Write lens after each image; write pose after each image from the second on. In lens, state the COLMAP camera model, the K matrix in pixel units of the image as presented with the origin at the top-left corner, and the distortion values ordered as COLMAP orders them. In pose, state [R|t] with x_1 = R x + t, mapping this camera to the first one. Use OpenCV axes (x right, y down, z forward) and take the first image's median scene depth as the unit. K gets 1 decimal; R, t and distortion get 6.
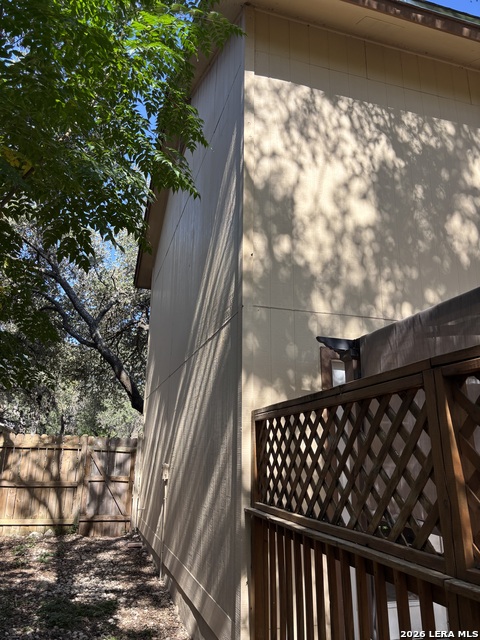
lens RADIAL K [[492.0, 0, 240.0], [0, 492.0, 320.0], [0, 0, 1]] dist [0.039257, 0.013173]
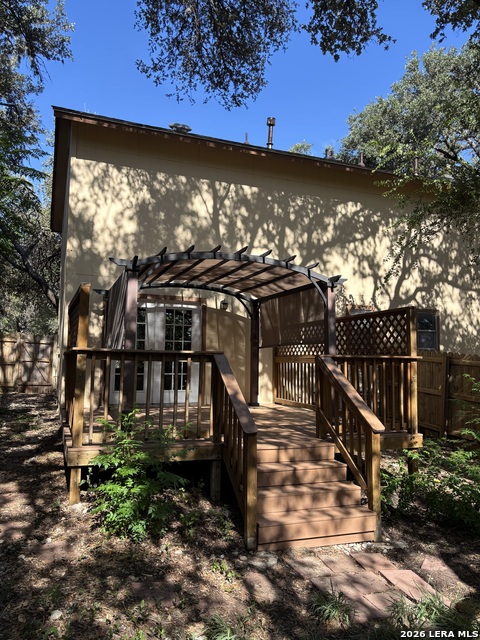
lens RADIAL K [[492.0, 0, 240.0], [0, 492.0, 320.0], [0, 0, 1]] dist [0.039257, 0.013173]
pose [[0.997260, 0.012190, 0.072967, 0.560149], [-0.024878, 0.984148, 0.175596, -0.200335], [-0.069669, -0.176930, 0.981754, -1.200648]]
